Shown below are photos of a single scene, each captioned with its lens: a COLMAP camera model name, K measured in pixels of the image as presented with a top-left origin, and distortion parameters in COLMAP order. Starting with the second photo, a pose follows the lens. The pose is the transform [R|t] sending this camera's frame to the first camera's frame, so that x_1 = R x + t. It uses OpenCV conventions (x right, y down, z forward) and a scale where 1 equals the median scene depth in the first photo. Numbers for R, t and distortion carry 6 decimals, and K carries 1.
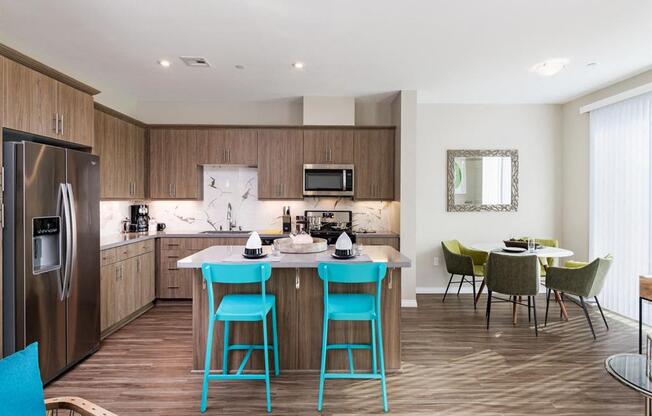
lens RADIAL K [[332.8, 0, 328.3], [0, 332.8, 201.3], [0, 0, 1]] dist [-0.001319, -0.001022]
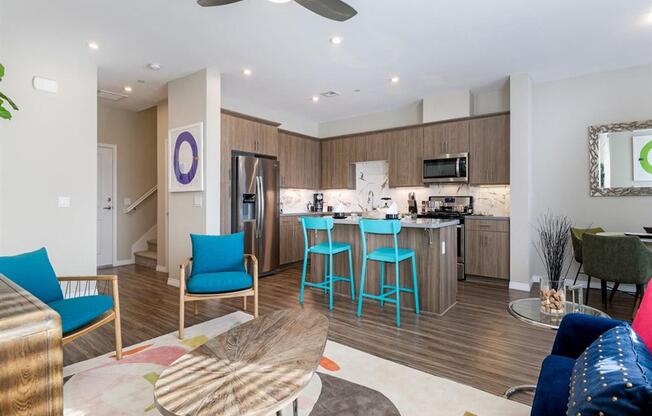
lens RADIAL K [[332.8, 0, 328.3], [0, 332.8, 201.3], [0, 0, 1]] dist [-0.001319, -0.001022]
pose [[0.781713, -0.003524, -0.623628, 0.394480], [-0.001301, 0.999973, -0.007282, 0.056984], [0.623637, 0.006504, 0.781687, -0.130828]]
